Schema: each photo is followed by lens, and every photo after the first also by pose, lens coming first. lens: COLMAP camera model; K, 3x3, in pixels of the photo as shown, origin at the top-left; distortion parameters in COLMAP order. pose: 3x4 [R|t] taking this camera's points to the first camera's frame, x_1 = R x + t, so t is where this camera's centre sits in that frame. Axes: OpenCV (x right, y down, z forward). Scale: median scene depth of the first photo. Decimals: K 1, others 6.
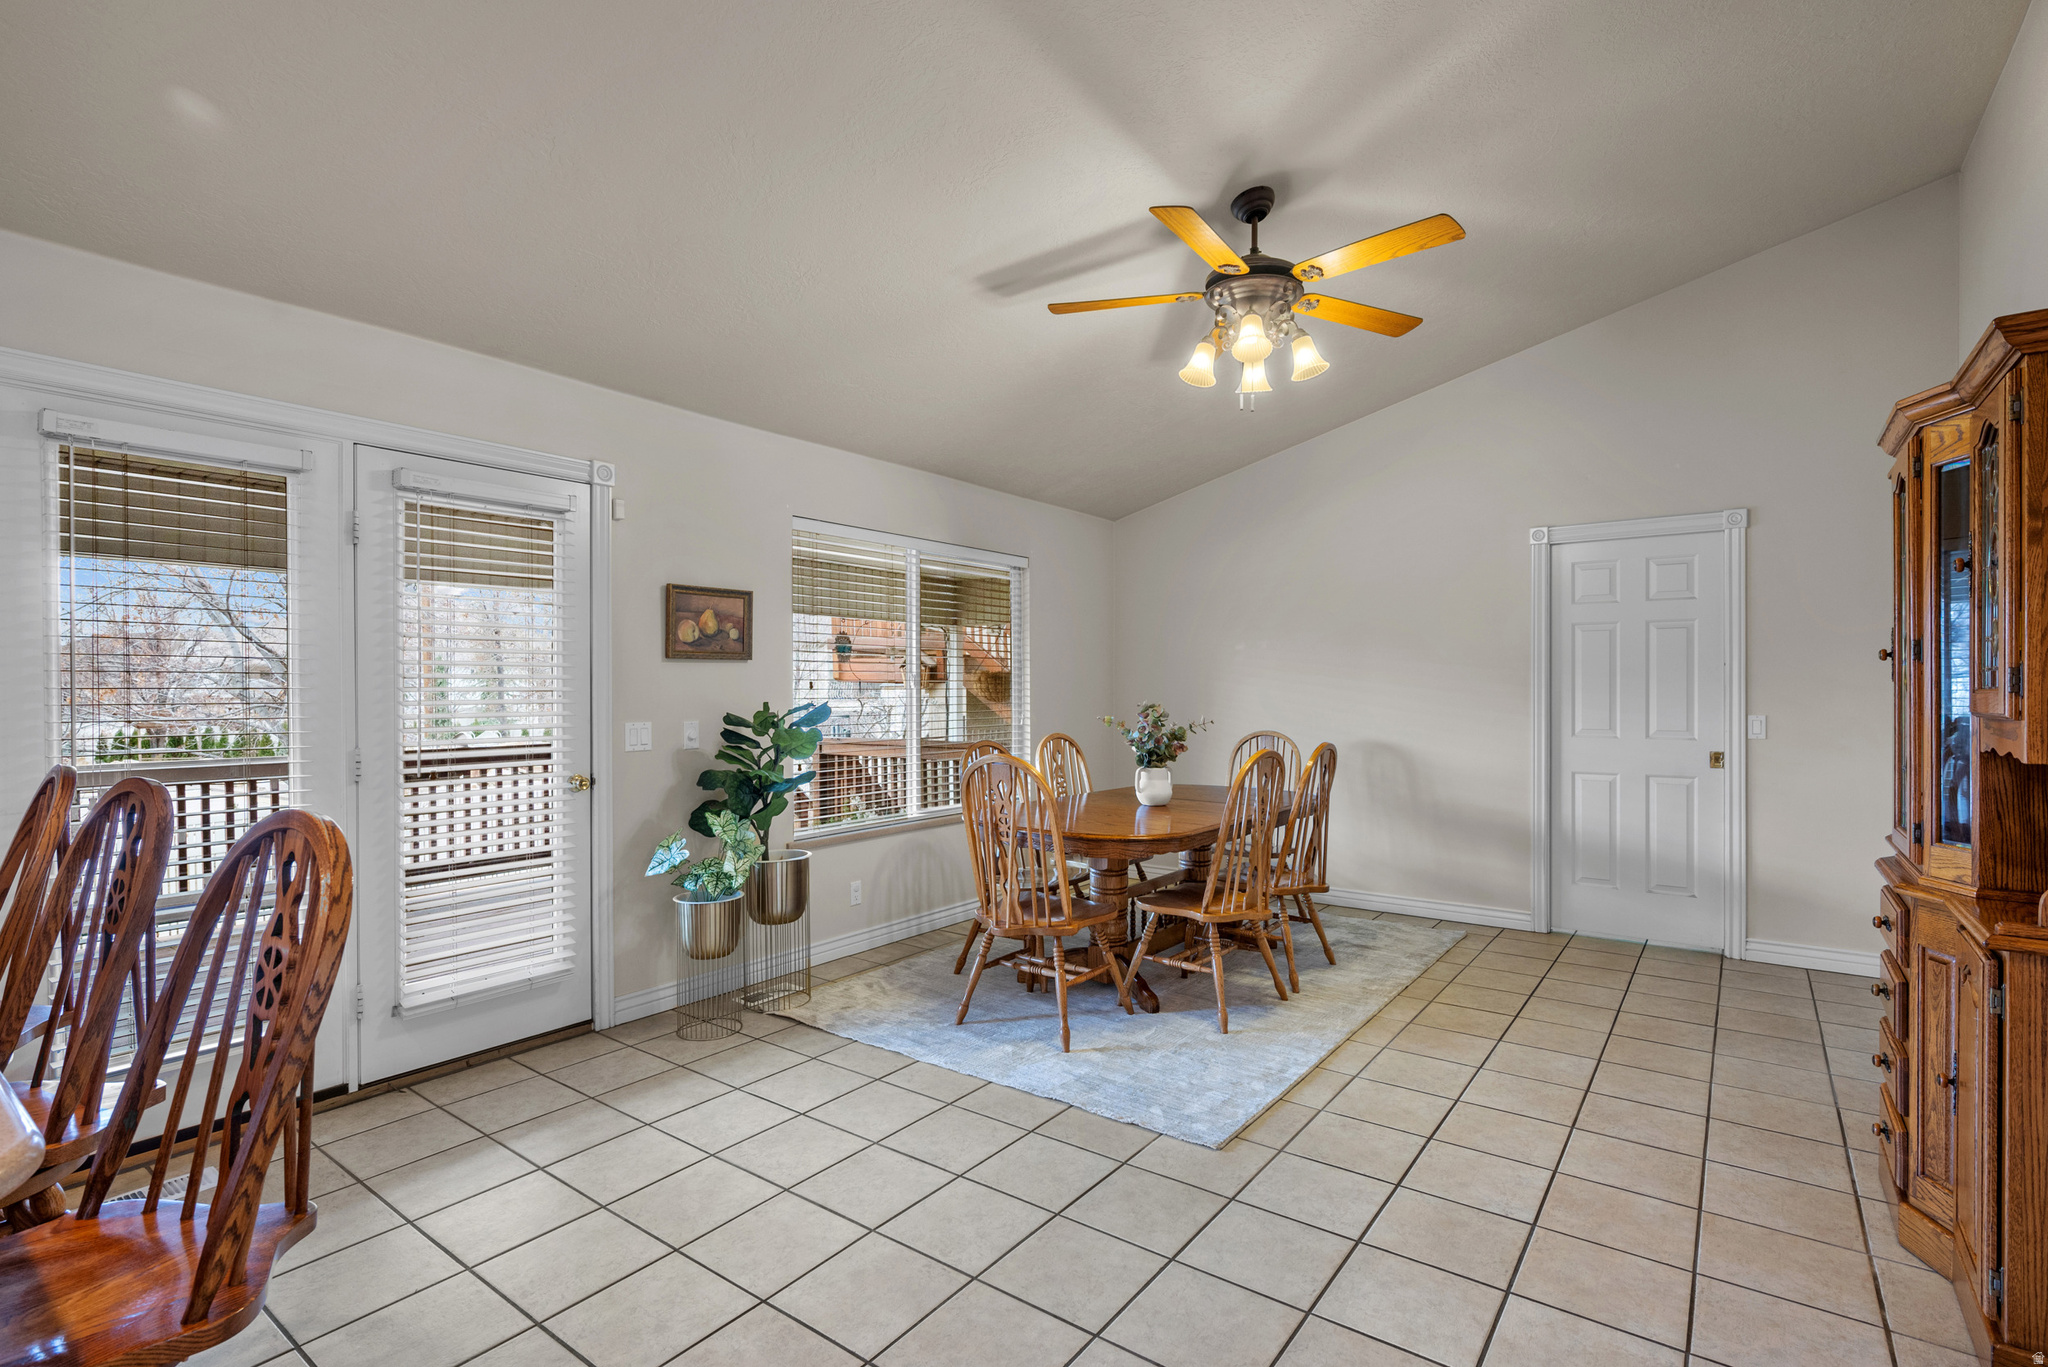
lens RADIAL K [[955.9, 0, 1024.6], [0, 955.9, 693.1], [0, 0, 1]] dist [0.001075, 0.000017]
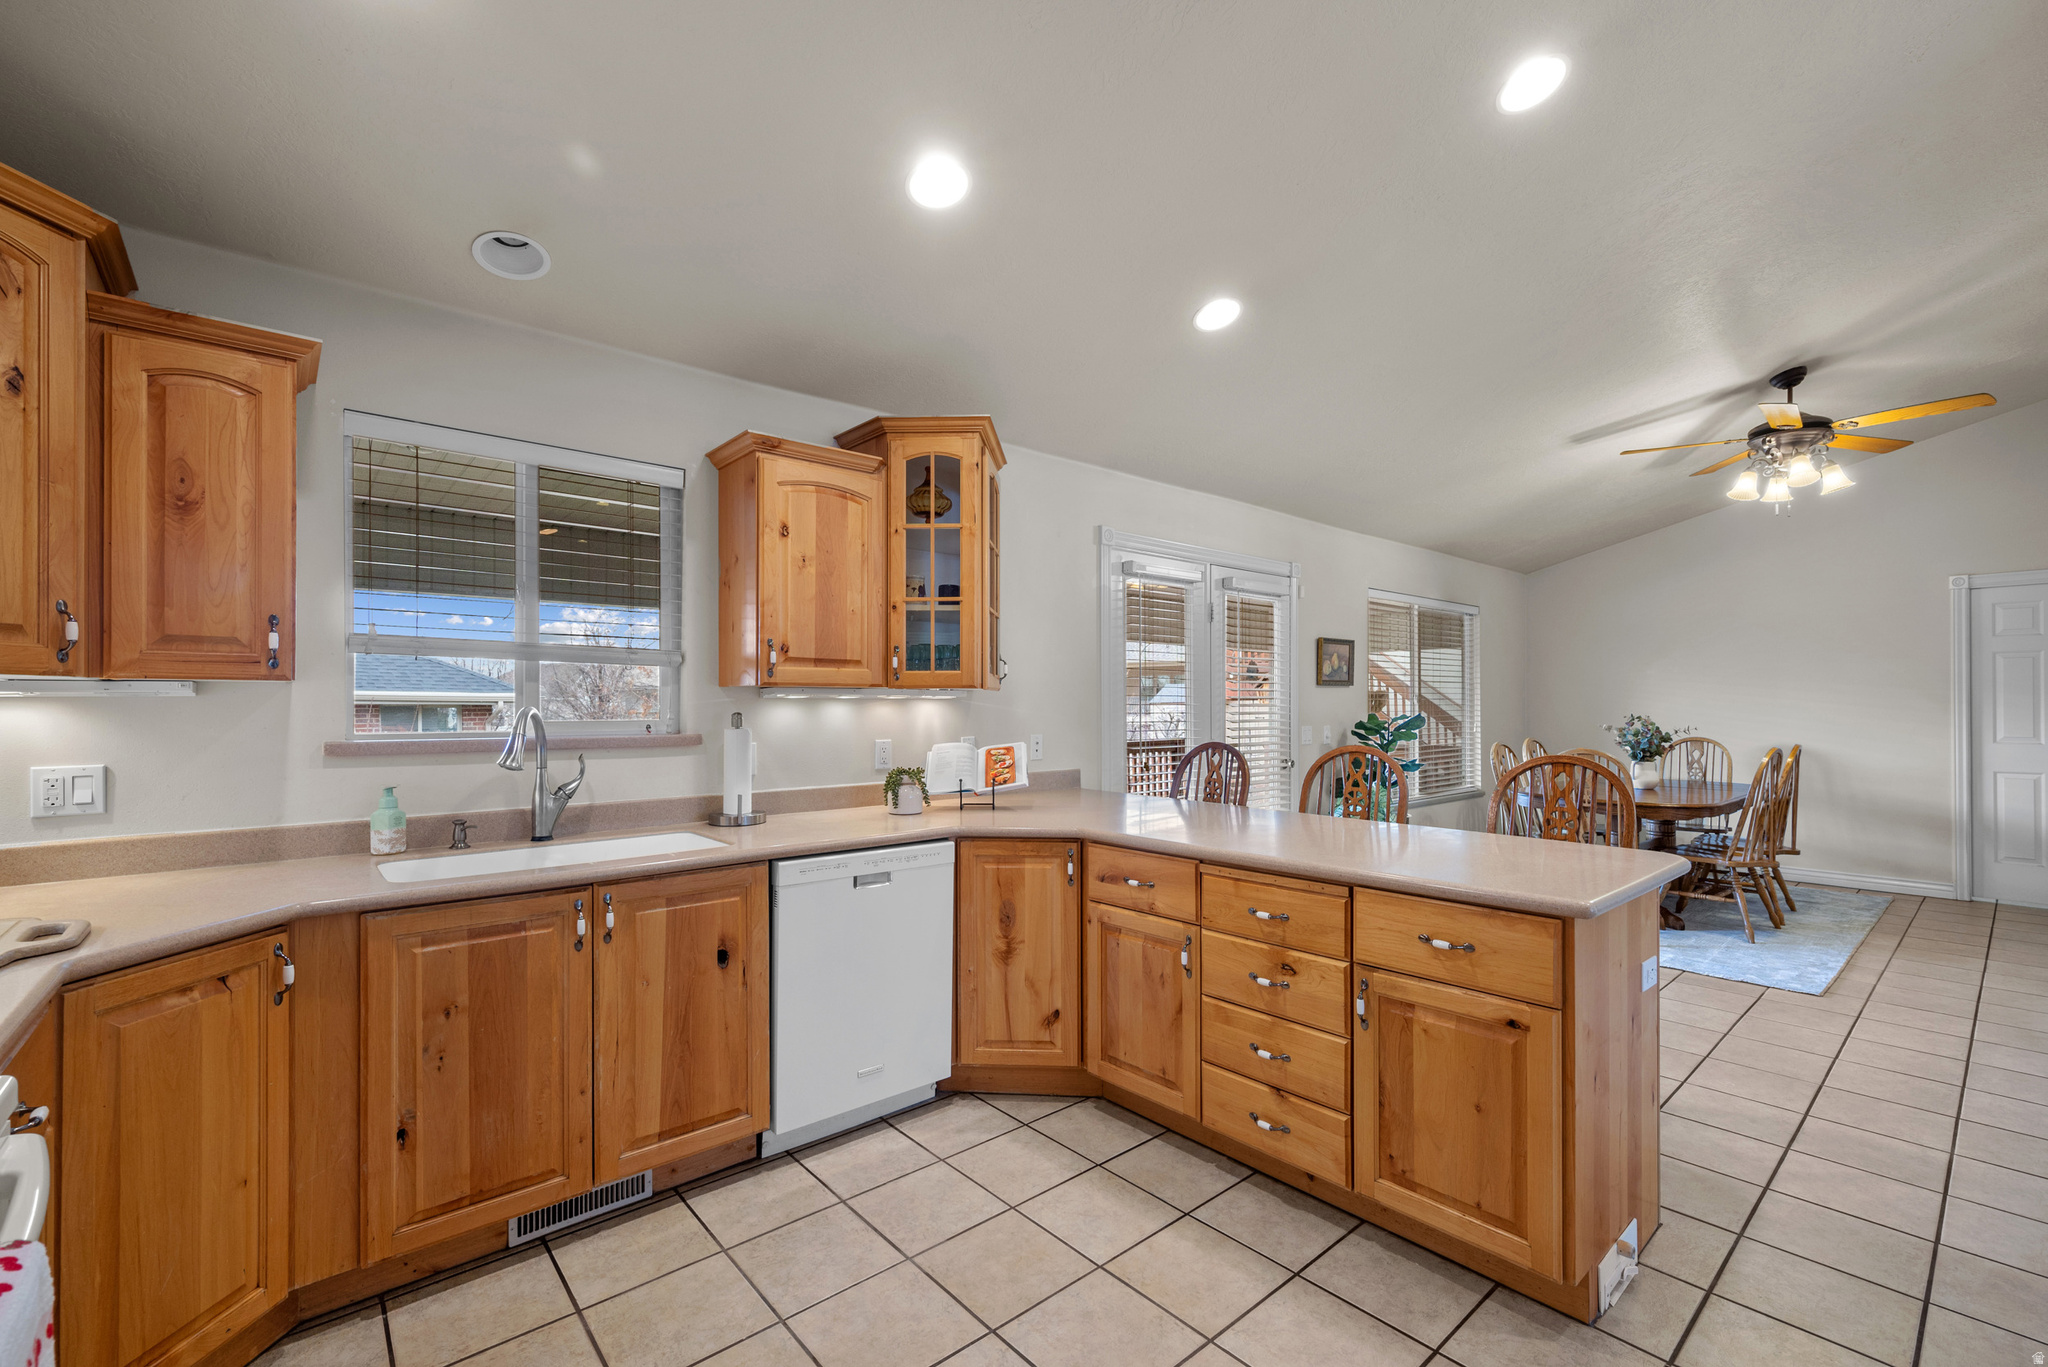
lens RADIAL K [[880.1, 0, 1029.6], [0, 880.1, 702.4], [0, 0, 1]] dist [0.008920, 0.000431]
pose [[0.980294, -0.000180, -0.197542, -0.513234], [-0.000794, 0.999988, -0.004848, -0.001416], [0.197541, 0.004909, 0.980282, -0.456605]]
